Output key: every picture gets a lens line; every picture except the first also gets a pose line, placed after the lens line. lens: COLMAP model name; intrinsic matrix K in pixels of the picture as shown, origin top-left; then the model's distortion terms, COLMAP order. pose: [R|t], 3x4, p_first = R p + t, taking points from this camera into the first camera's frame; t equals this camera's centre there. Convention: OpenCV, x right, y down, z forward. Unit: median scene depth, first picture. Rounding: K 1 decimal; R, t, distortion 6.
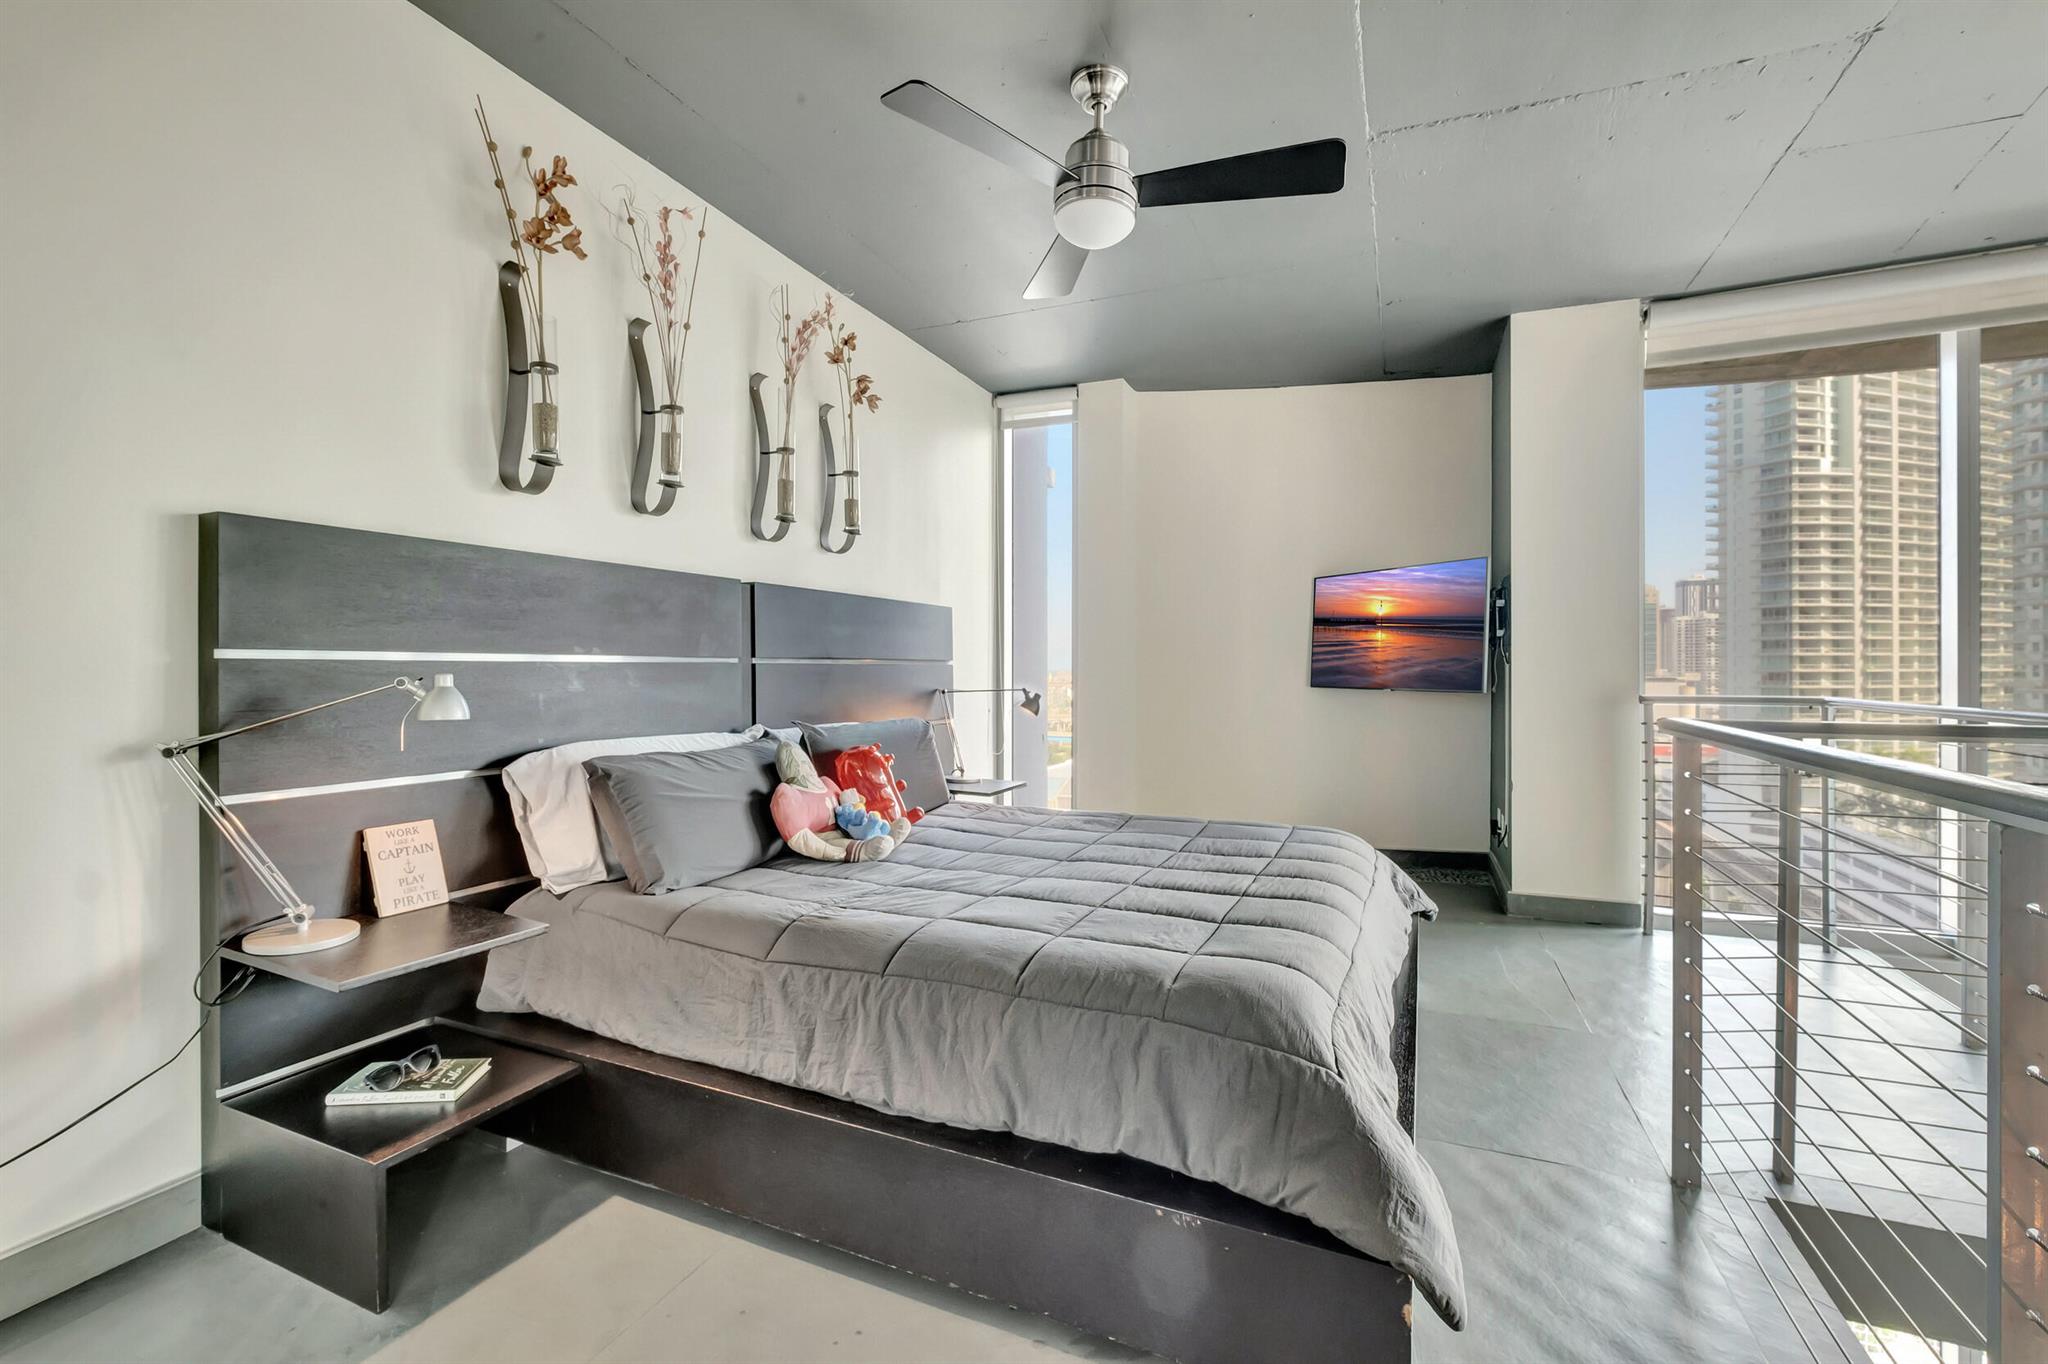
lens RADIAL K [[904.4, 0, 1039.9], [0, 904.4, 669.3], [0, 0, 1]] dist [0.001997, 0.000100]
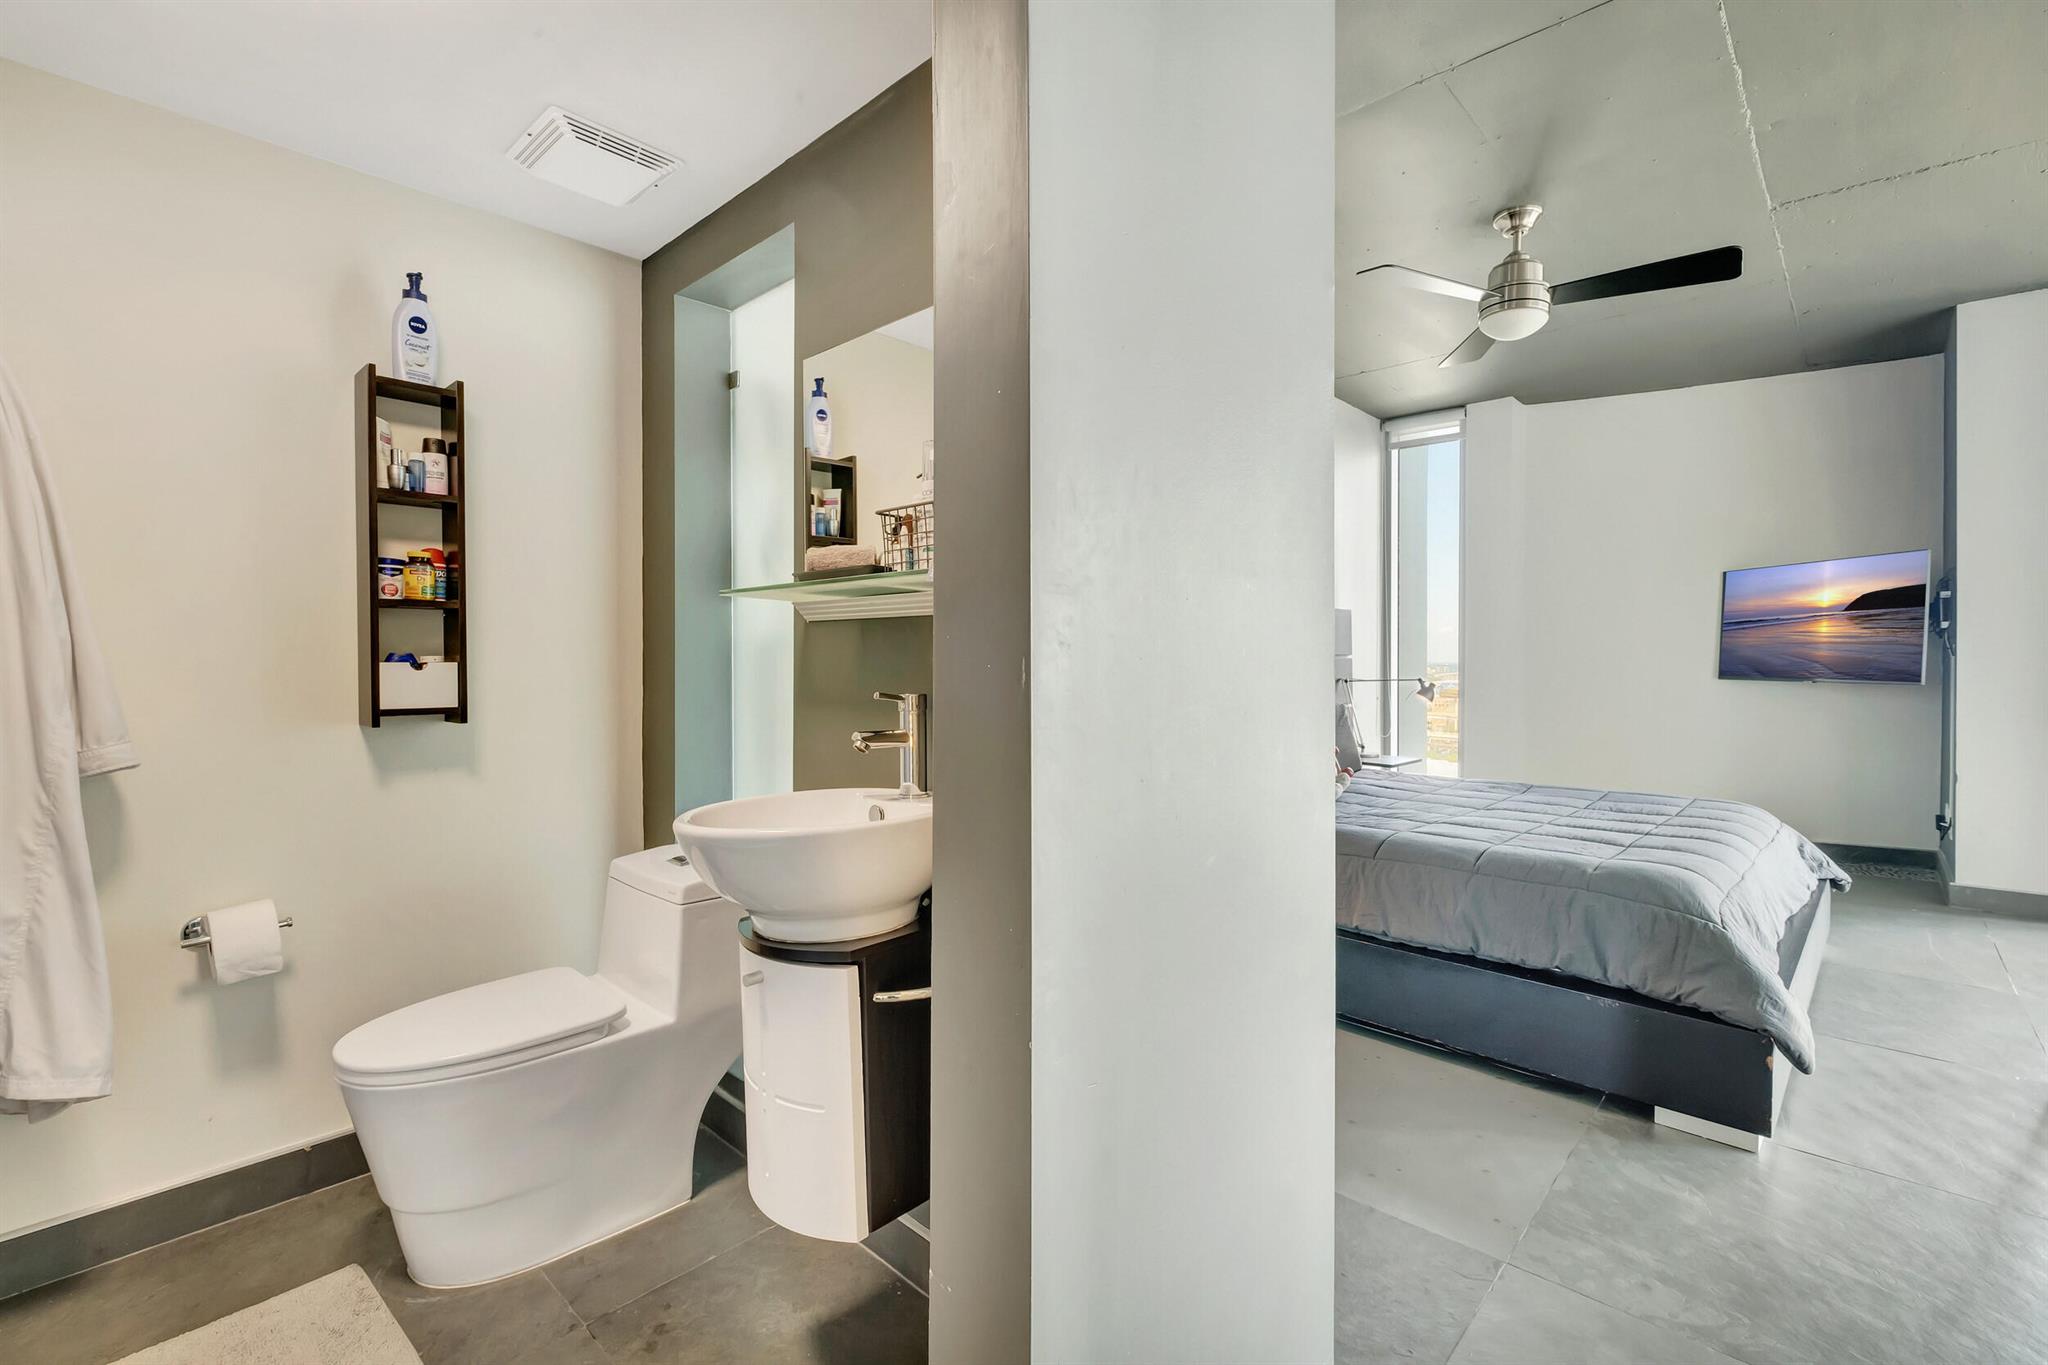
lens RADIAL K [[915.1, 0, 1012.4], [0, 915.1, 667.9], [0, 0, 1]] dist [-0.005730, -0.000865]
pose [[0.930218, 0.000999, -0.367005, -0.130597], [0.001725, 0.999973, 0.007092, -0.002478], [0.367003, -0.007230, 0.930192, -0.510591]]
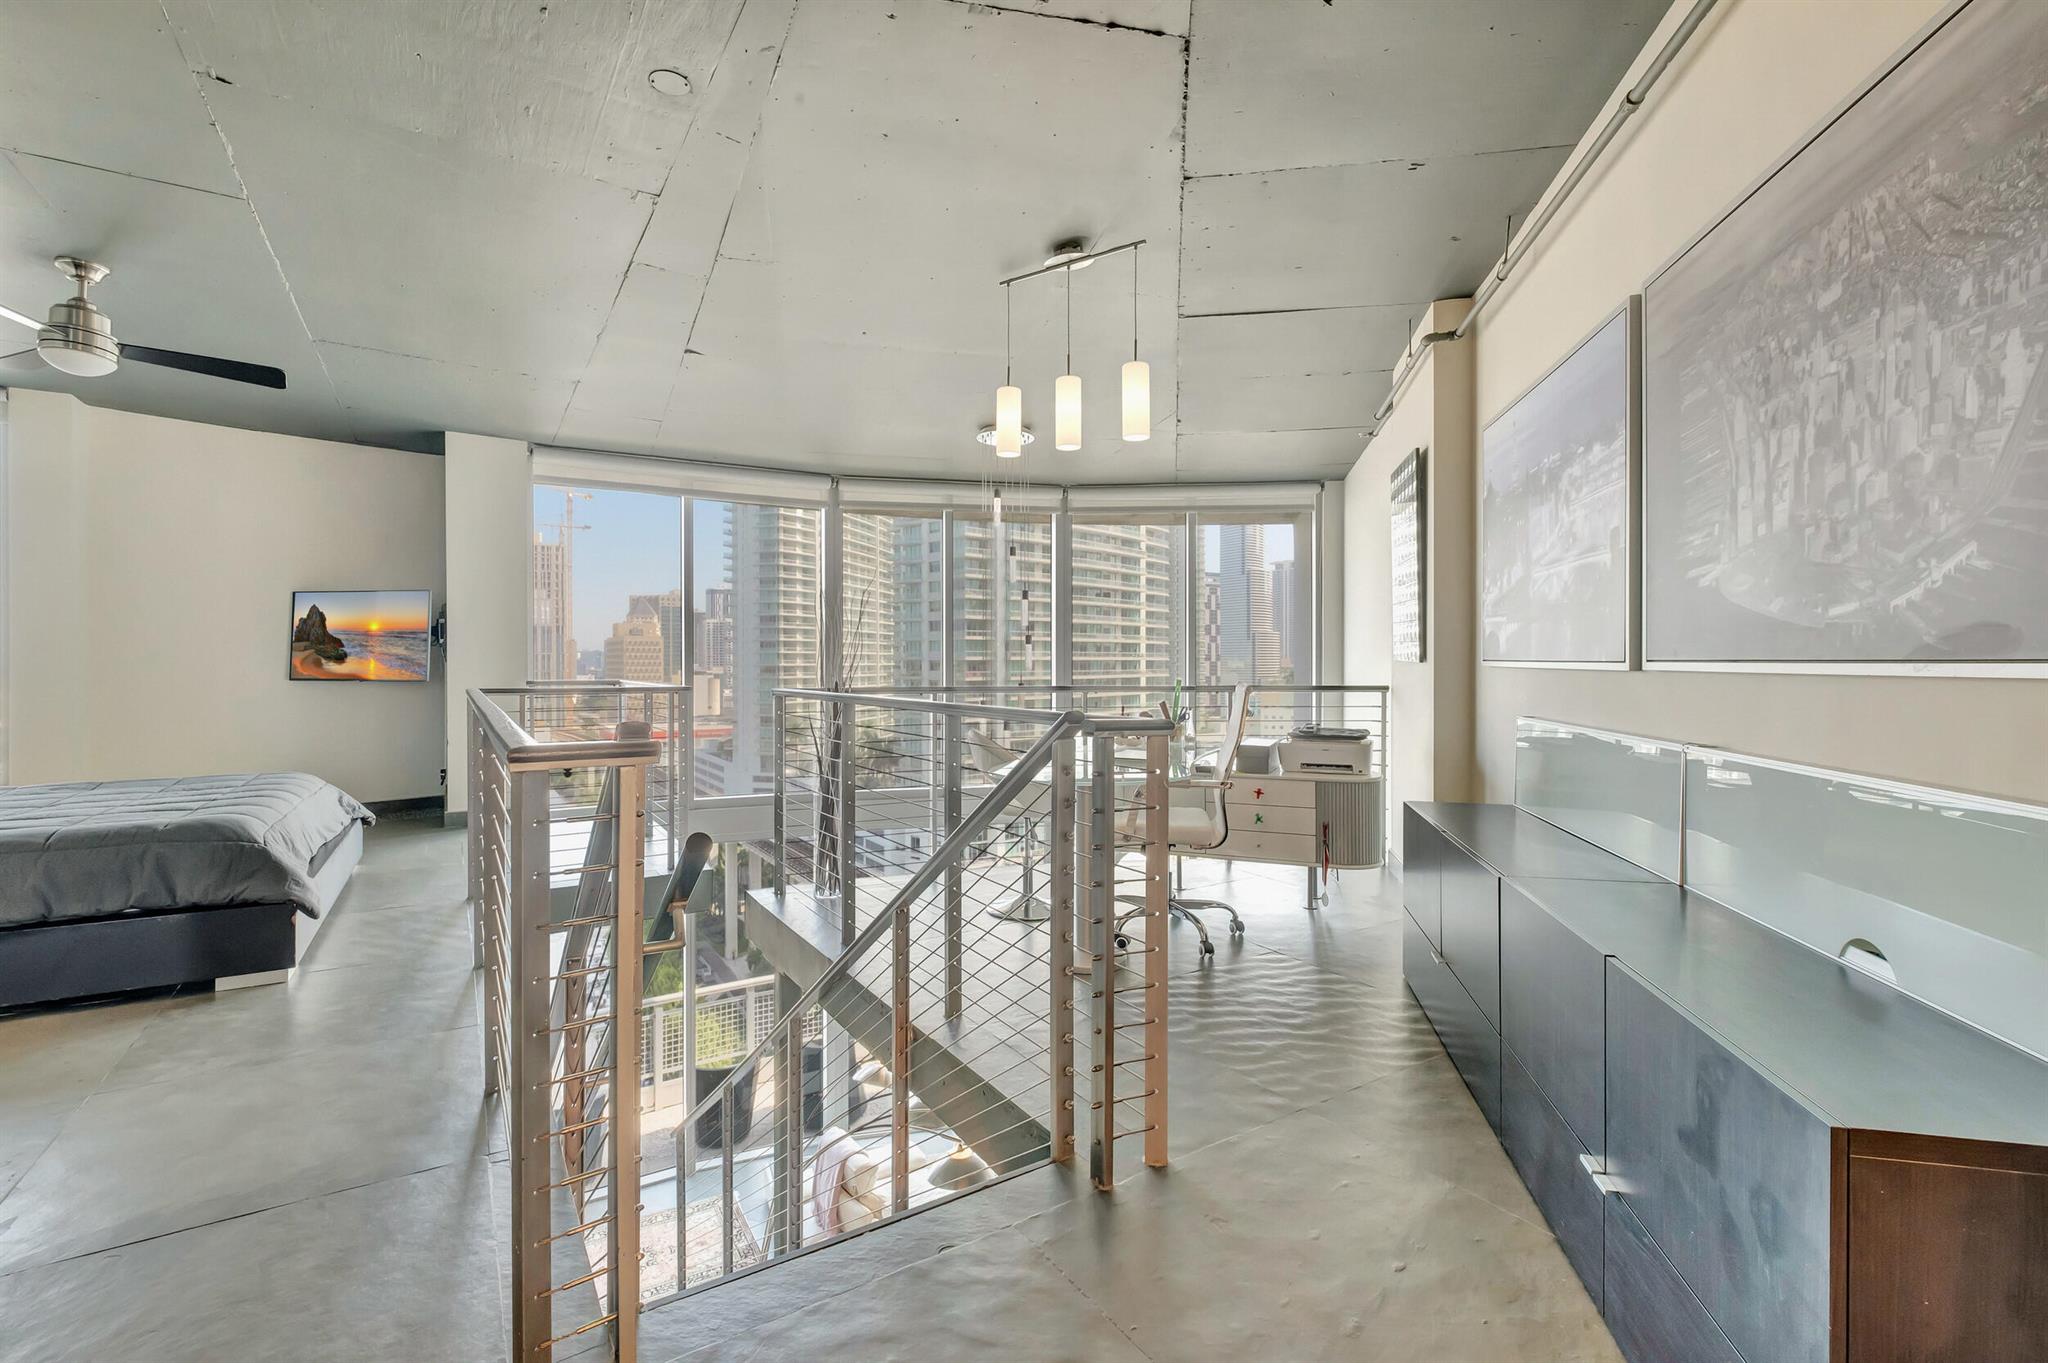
lens RADIAL K [[888.2, 0, 1015.4], [0, 888.2, 674.1], [0, 0, 1]] dist [0.000534, -0.004366]
pose [[0.583681, -0.008440, 0.811939, -0.219634], [-0.001211, 0.999936, 0.011265, -0.006118], [-0.811982, -0.007559, 0.583633, -1.074551]]
